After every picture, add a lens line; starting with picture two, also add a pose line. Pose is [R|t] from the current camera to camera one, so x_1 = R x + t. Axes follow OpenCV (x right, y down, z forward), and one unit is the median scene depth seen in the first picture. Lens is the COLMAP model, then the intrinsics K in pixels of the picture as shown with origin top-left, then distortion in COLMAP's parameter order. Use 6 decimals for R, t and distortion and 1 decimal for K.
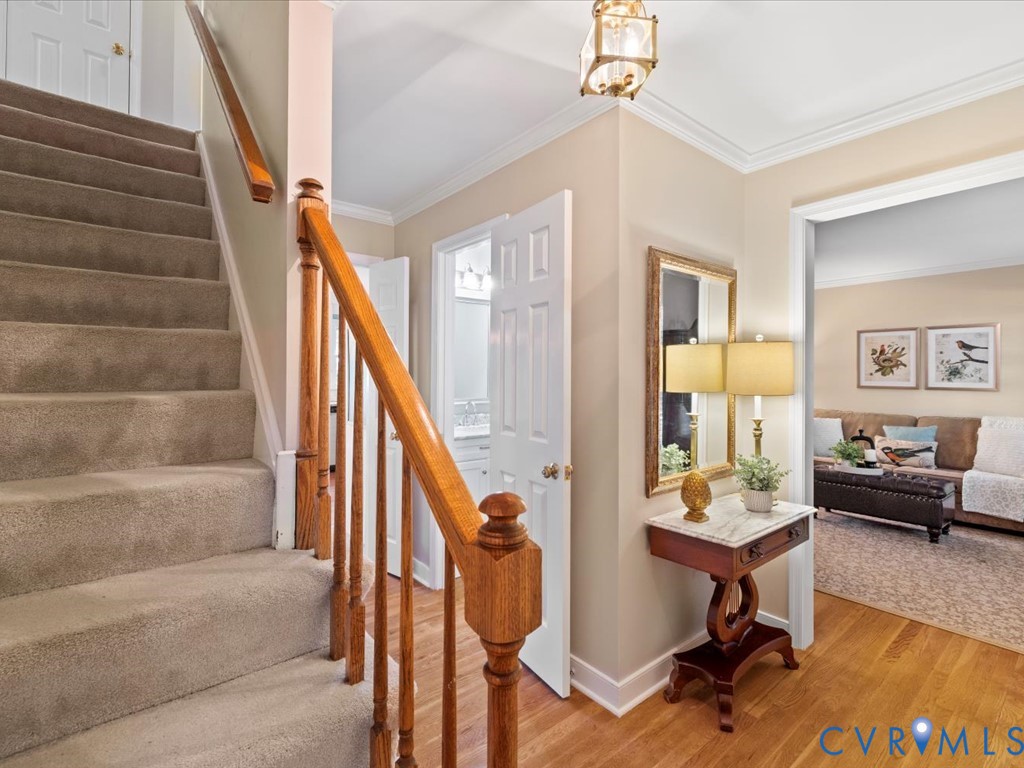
lens RADIAL K [[484.7, 0, 510.9], [0, 484.7, 376.3], [0, 0, 1]] dist [0.001140, 0.000389]
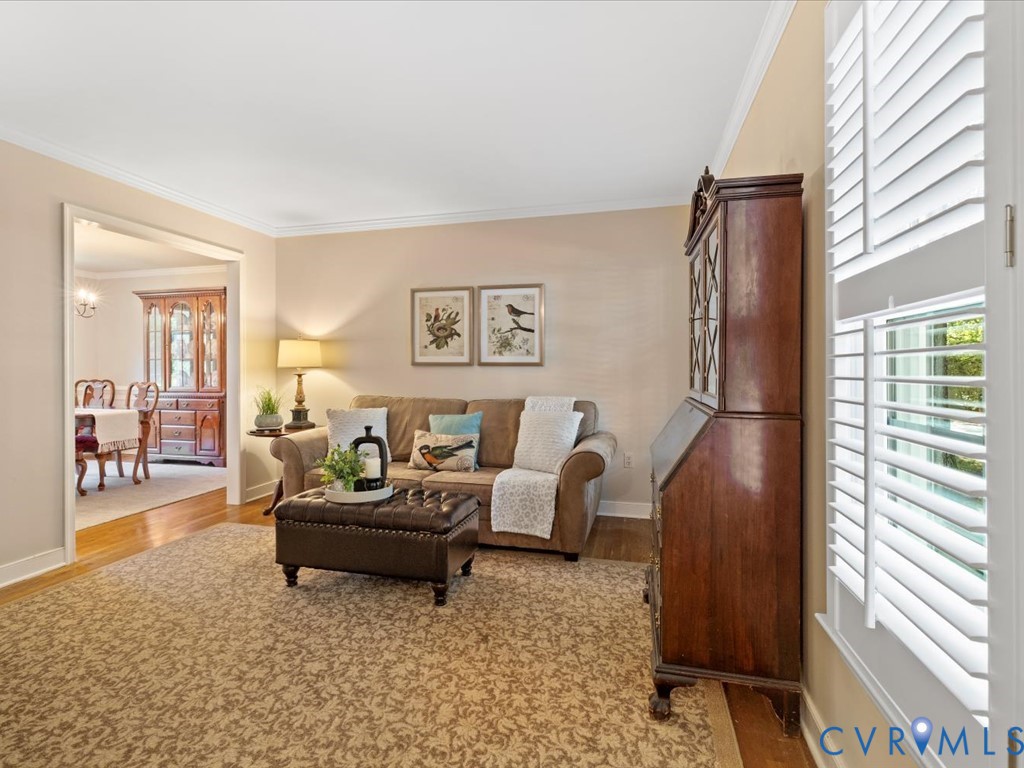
lens RADIAL K [[484.7, 0, 514.9], [0, 484.7, 377.7], [0, 0, 1]] dist [0.001140, 0.000389]
pose [[0.802167, -0.017676, 0.596838, 0.449932], [0.005736, 0.999744, 0.021899, 0.031318], [-0.597072, -0.014143, 0.802063, 0.347014]]
